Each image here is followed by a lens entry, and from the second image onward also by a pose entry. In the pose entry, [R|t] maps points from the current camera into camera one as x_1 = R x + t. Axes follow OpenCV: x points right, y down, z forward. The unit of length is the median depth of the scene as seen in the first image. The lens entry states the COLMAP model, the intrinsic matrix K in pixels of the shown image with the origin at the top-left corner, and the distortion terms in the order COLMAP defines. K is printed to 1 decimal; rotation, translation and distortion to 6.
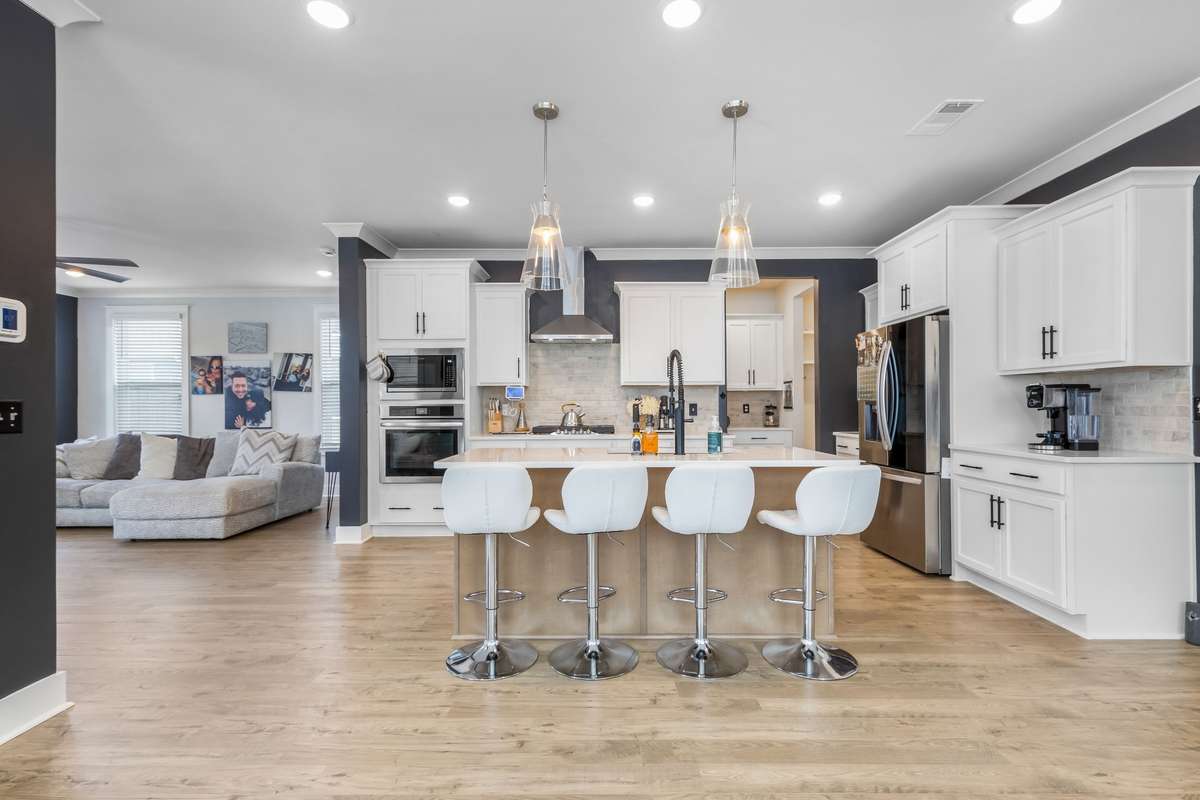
lens RADIAL K [[542.1, 0, 599.1], [0, 542.1, 402.7], [0, 0, 1]] dist [-0.000498, -0.000245]
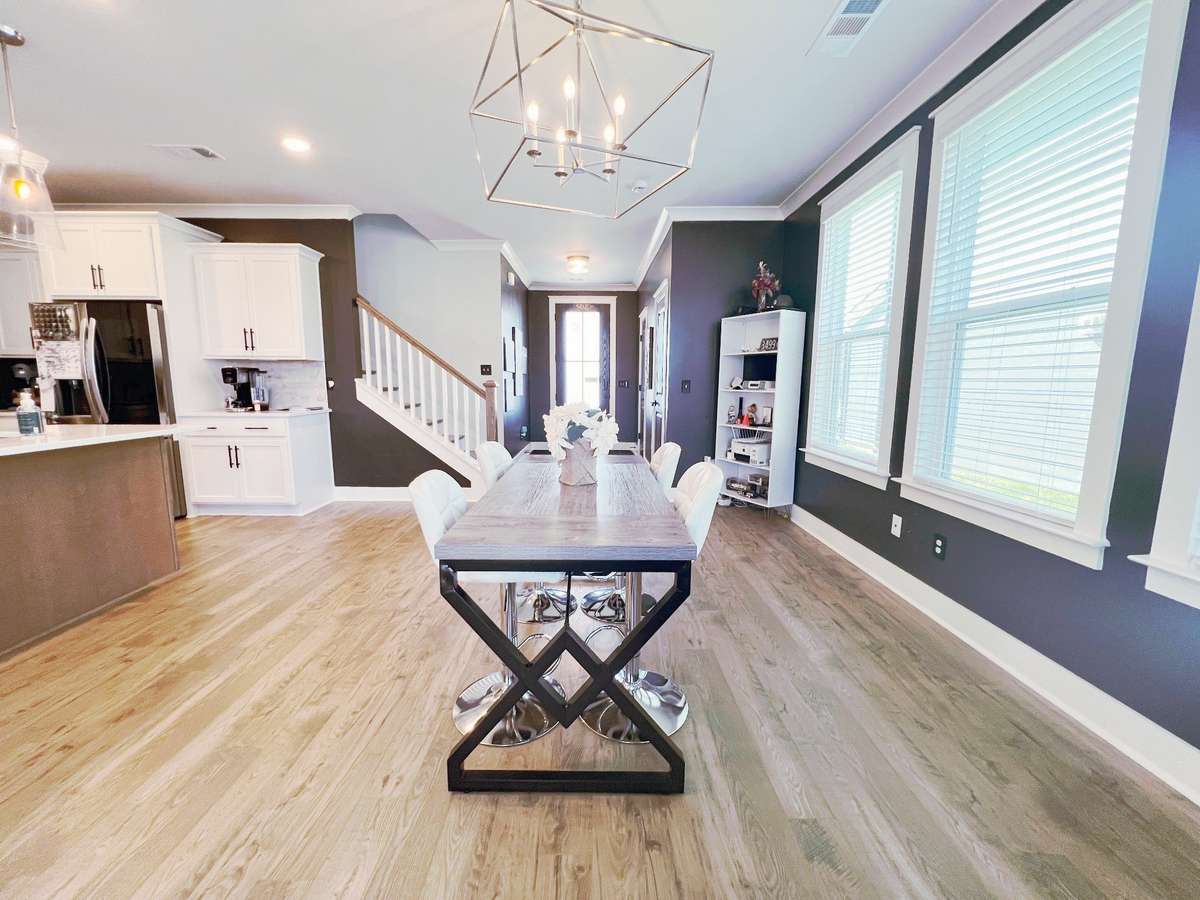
lens RADIAL K [[491.5, 0, 595.8], [0, 491.5, 453.4], [0, 0, 1]] dist [0.000523, 0.000036]
pose [[-0.005347, -0.148140, 0.988952, -0.363228], [-0.016903, 0.988838, 0.148032, -0.010941], [-0.999843, -0.015925, -0.007792, 0.031474]]
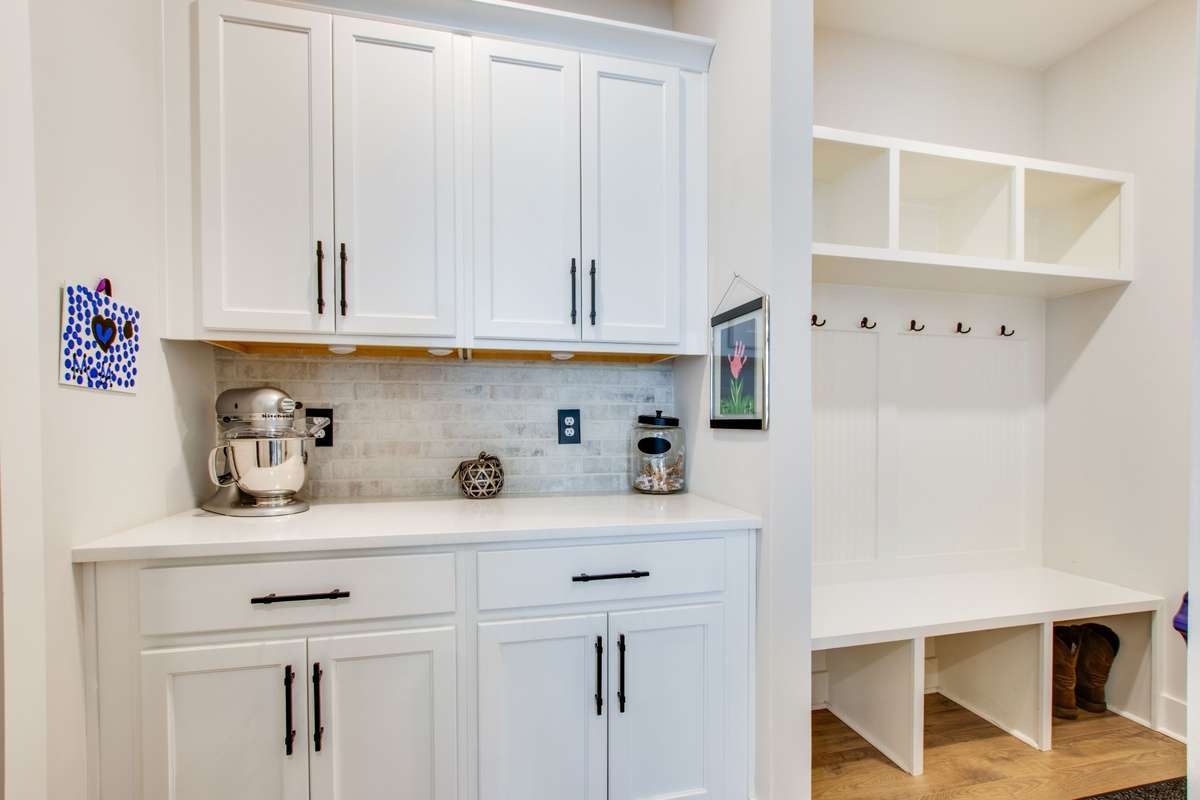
lens RADIAL K [[538.5, 0, 597.1], [0, 538.5, 405.5], [0, 0, 1]] dist [0.001544, -0.000322]
pose [[0.967828, 0.006712, 0.251522, 0.313780], [-0.006056, 0.999976, -0.003380, 0.002393], [-0.251539, 0.001748, 0.967846, 1.065246]]
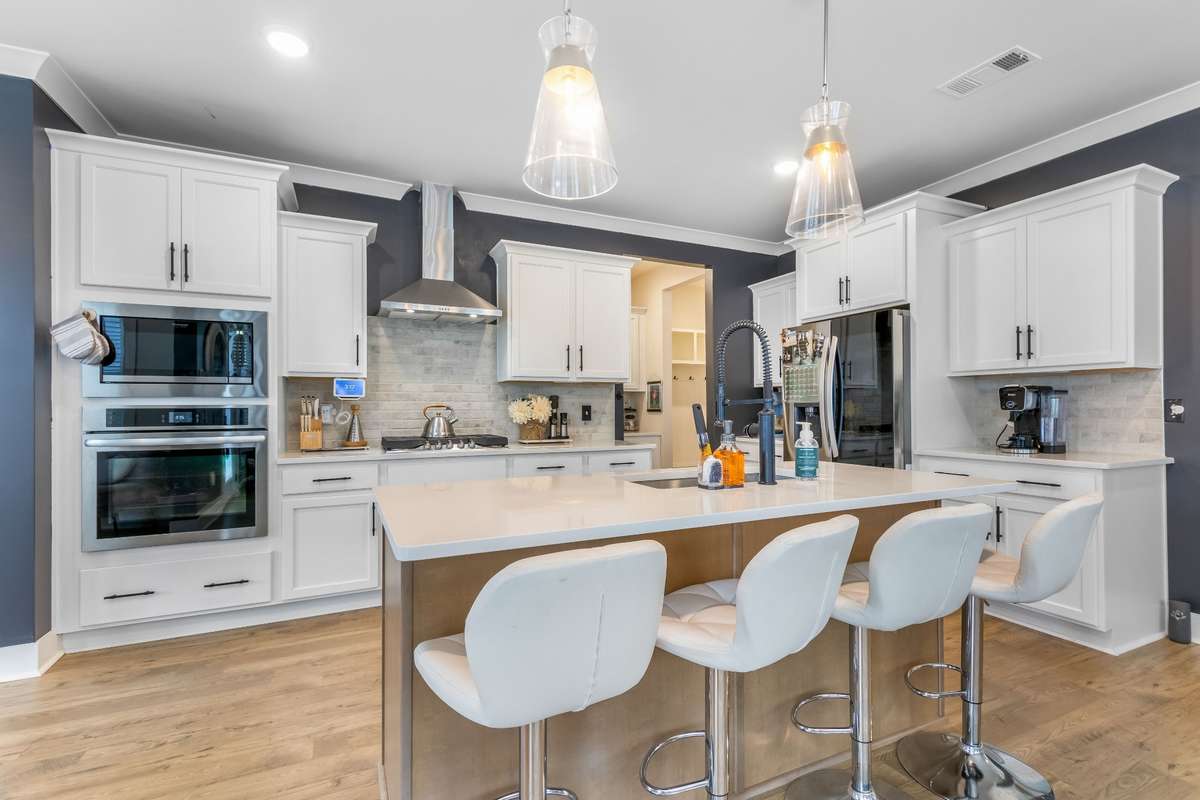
lens RADIAL K [[538.5, 0, 597.1], [0, 538.5, 405.5], [0, 0, 1]] dist [0.001544, -0.000322]
pose [[0.902891, 0.002803, 0.429860, -0.173289], [-0.002457, 0.999996, -0.001359, 0.002891], [-0.429862, 0.000171, 0.902895, 0.296506]]
